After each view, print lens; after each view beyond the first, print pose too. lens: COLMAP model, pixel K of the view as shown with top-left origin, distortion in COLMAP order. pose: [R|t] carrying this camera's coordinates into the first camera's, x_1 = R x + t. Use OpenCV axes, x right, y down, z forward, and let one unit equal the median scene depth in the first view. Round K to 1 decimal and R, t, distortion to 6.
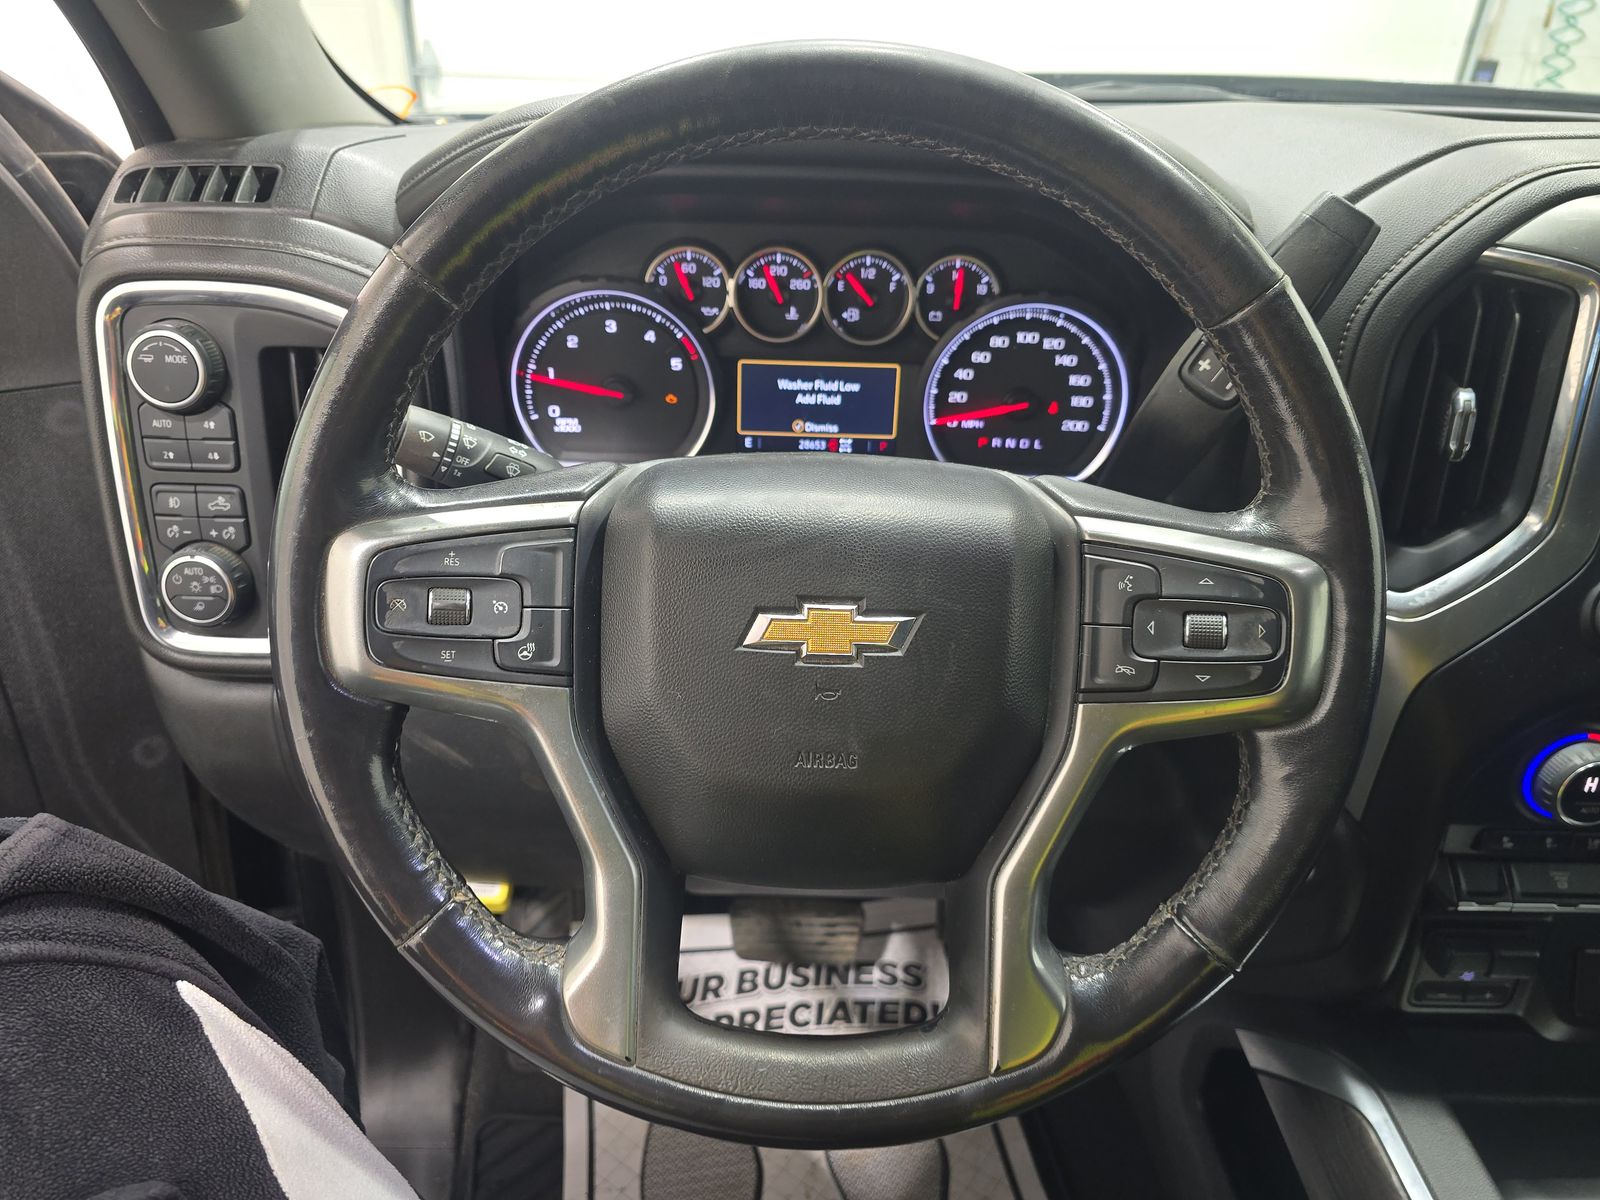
lens RADIAL K [[1070.7, 0, 800.0], [0, 1070.7, 604.2], [0, 0, 1]] dist [0.015085, -0.013085]
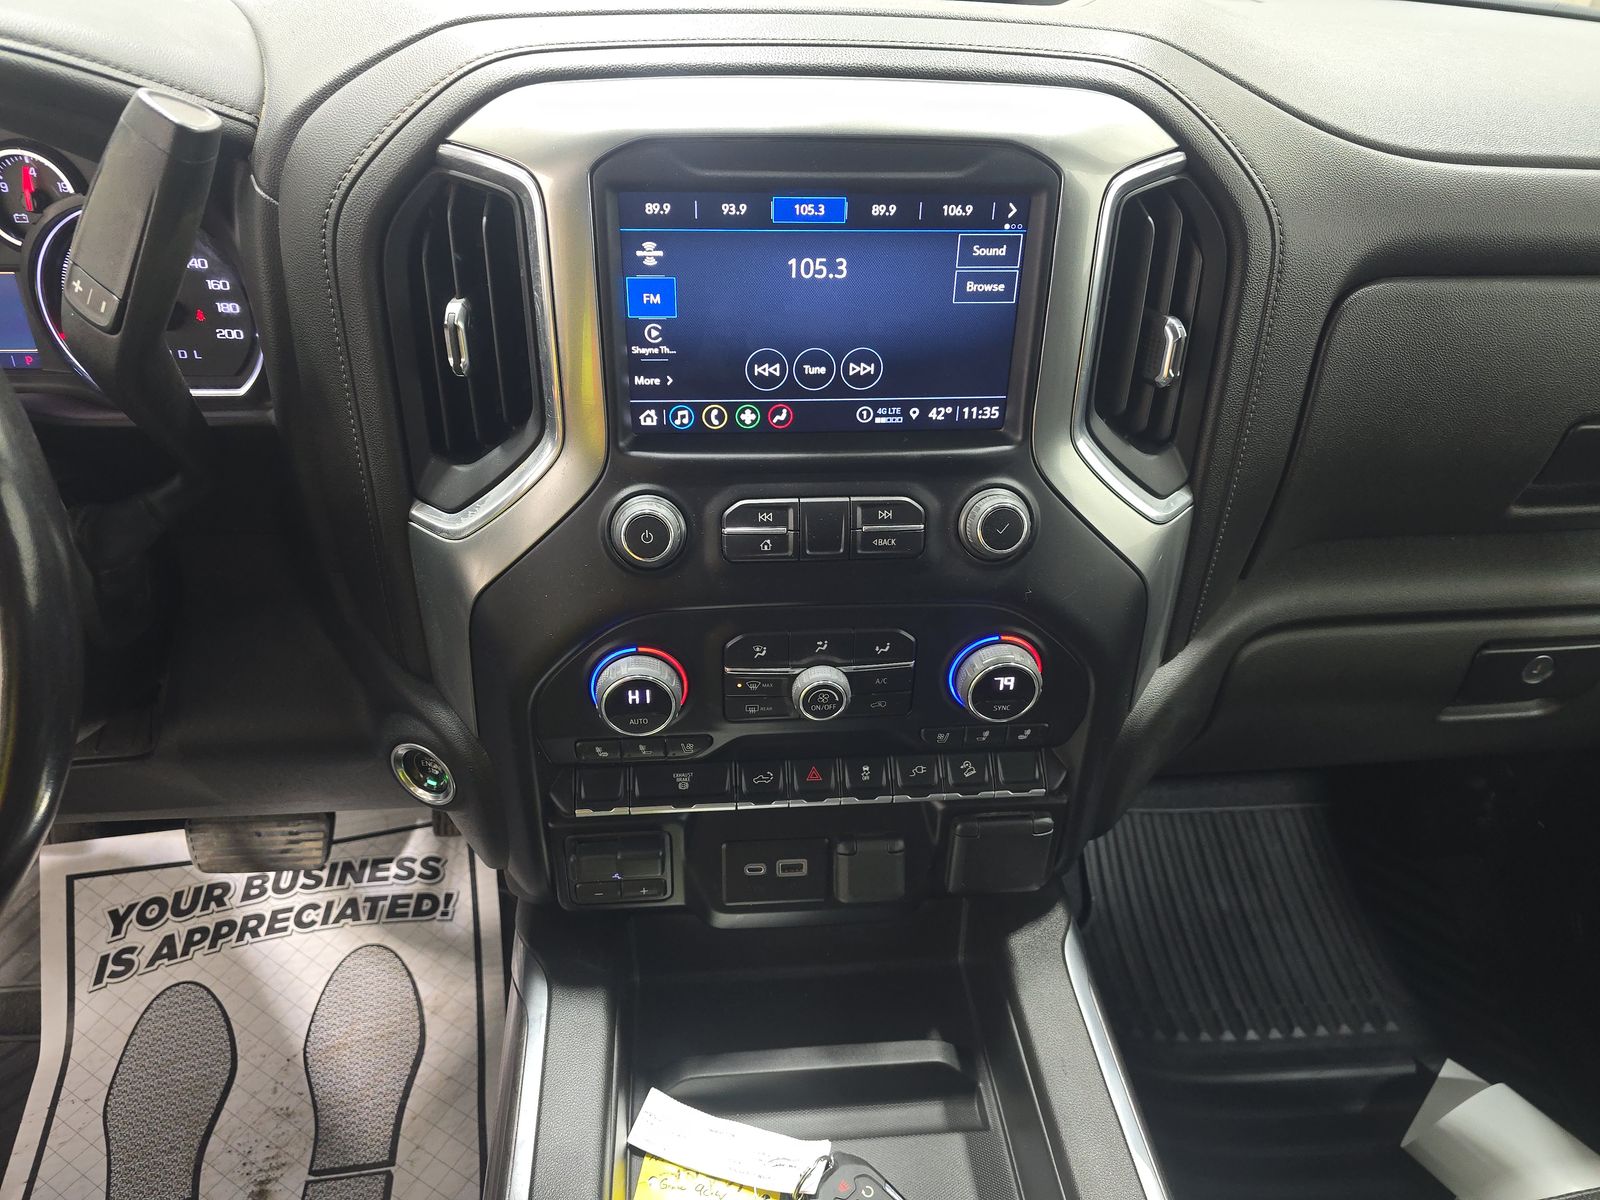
lens RADIAL K [[1070.7, 0, 797.1], [0, 1070.7, 603.5], [0, 0, 1]] dist [0.015085, -0.013085]
pose [[0.995449, -0.054188, 0.078384, 0.662126], [0.043350, 0.990045, 0.133907, -0.038204], [-0.084860, -0.129900, 0.987889, 0.003671]]
